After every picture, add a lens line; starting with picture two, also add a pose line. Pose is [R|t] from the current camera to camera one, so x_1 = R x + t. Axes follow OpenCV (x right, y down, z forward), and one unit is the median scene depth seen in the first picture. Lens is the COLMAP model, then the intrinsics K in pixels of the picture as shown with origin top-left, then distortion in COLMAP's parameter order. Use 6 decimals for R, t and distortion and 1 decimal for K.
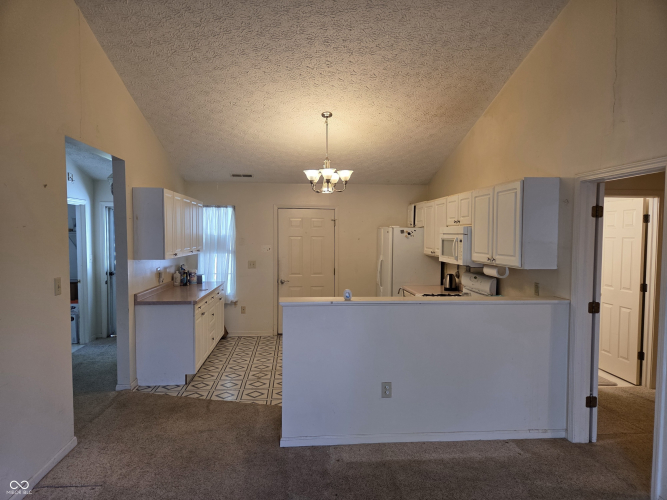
lens RADIAL K [[437.2, 0, 334.8], [0, 437.2, 254.7], [0, 0, 1]] dist [0.017385, -0.004605]
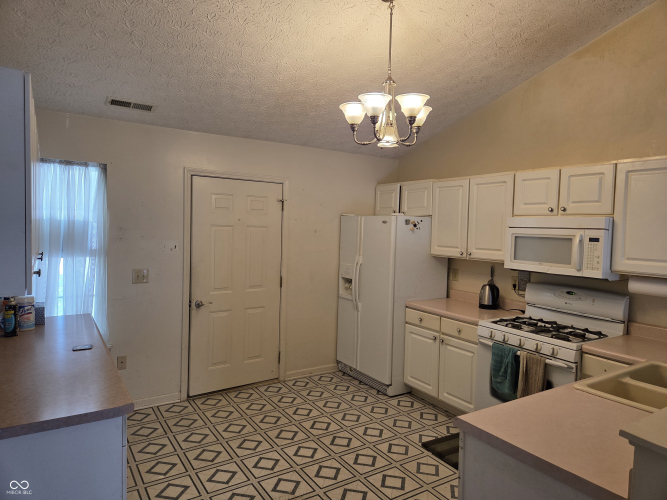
lens RADIAL K [[437.2, 0, 337.1], [0, 437.2, 243.6], [0, 0, 1]] dist [0.017385, -0.004605]
pose [[0.884111, -0.000710, 0.467276, -0.230260], [0.000767, 1.000000, 0.000068, -0.017633], [-0.467276, 0.000299, 0.884111, 0.414432]]
